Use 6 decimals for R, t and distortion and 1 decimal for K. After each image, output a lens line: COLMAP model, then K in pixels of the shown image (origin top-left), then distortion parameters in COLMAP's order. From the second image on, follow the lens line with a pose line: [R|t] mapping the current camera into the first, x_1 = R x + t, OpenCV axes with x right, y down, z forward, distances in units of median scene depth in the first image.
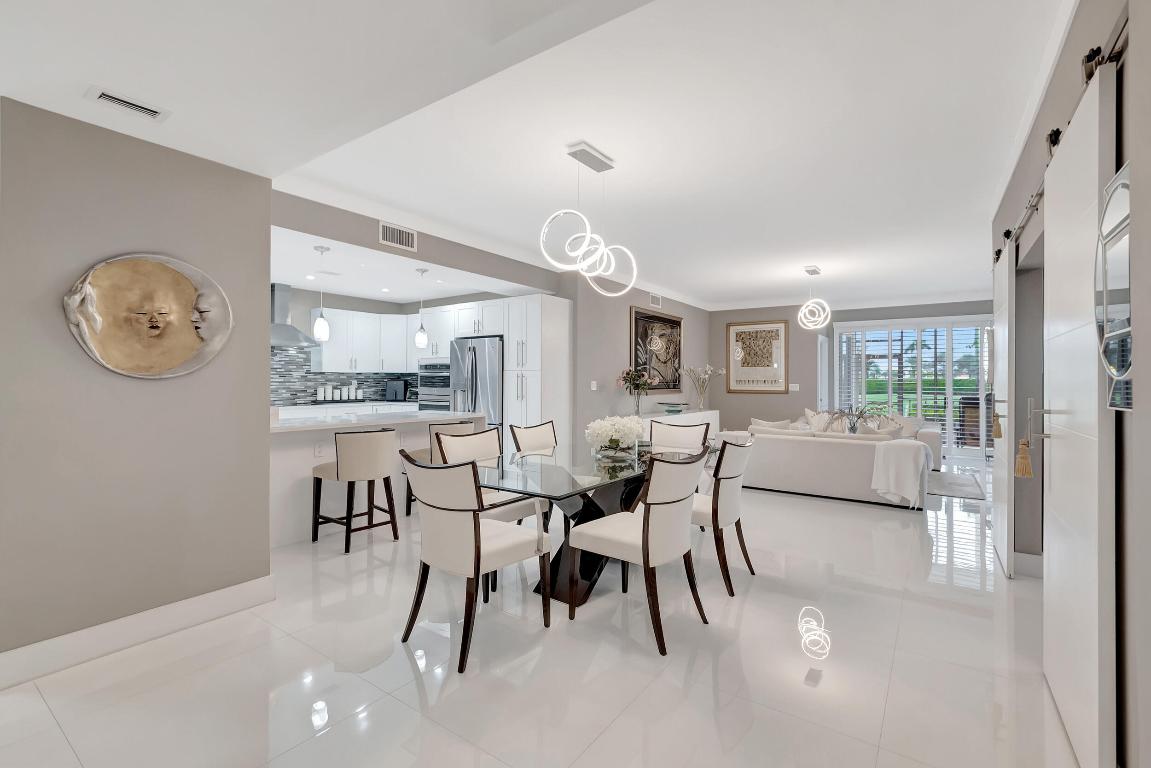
lens RADIAL K [[514.2, 0, 586.4], [0, 514.2, 384.6], [0, 0, 1]] dist [0.000342, 0.000078]
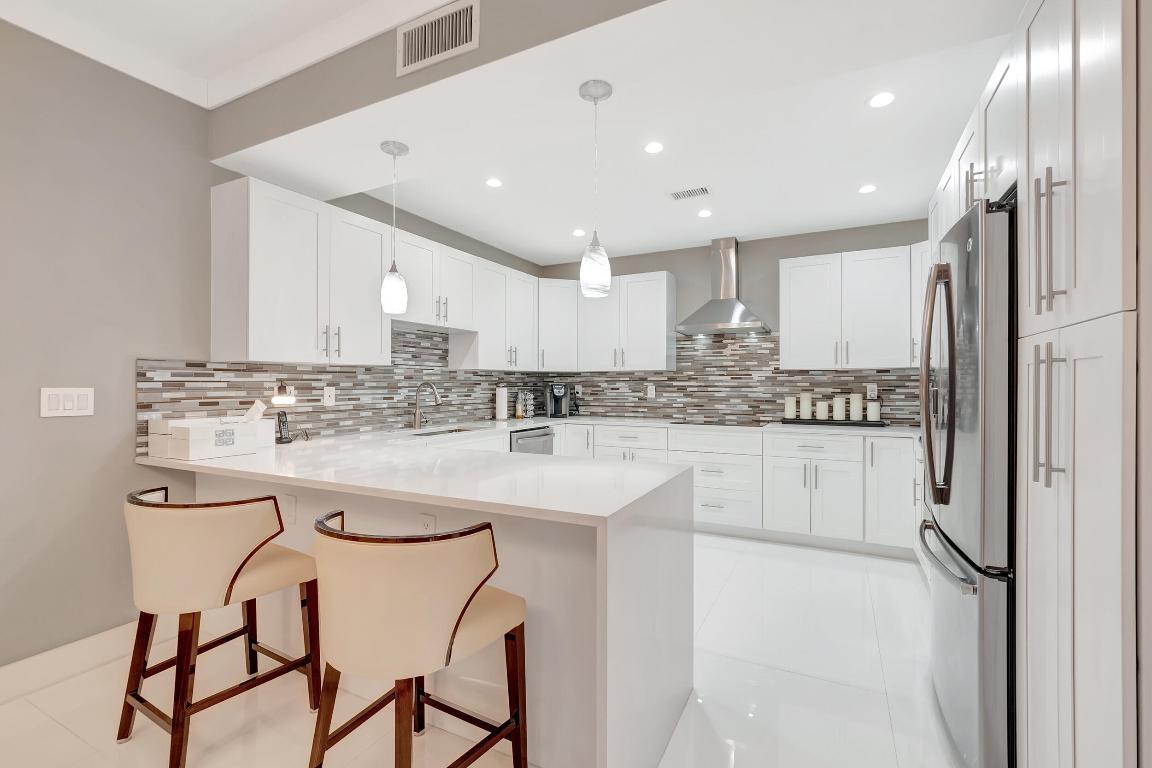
lens RADIAL K [[514.6, 0, 586.9], [0, 514.6, 384.6], [0, 0, 1]] dist [0.000342, 0.000078]
pose [[0.123948, -0.000830, -0.992288, 0.037069], [-0.005358, 0.999985, -0.001505, -0.005783], [0.992274, 0.005503, 0.123942, 0.702688]]
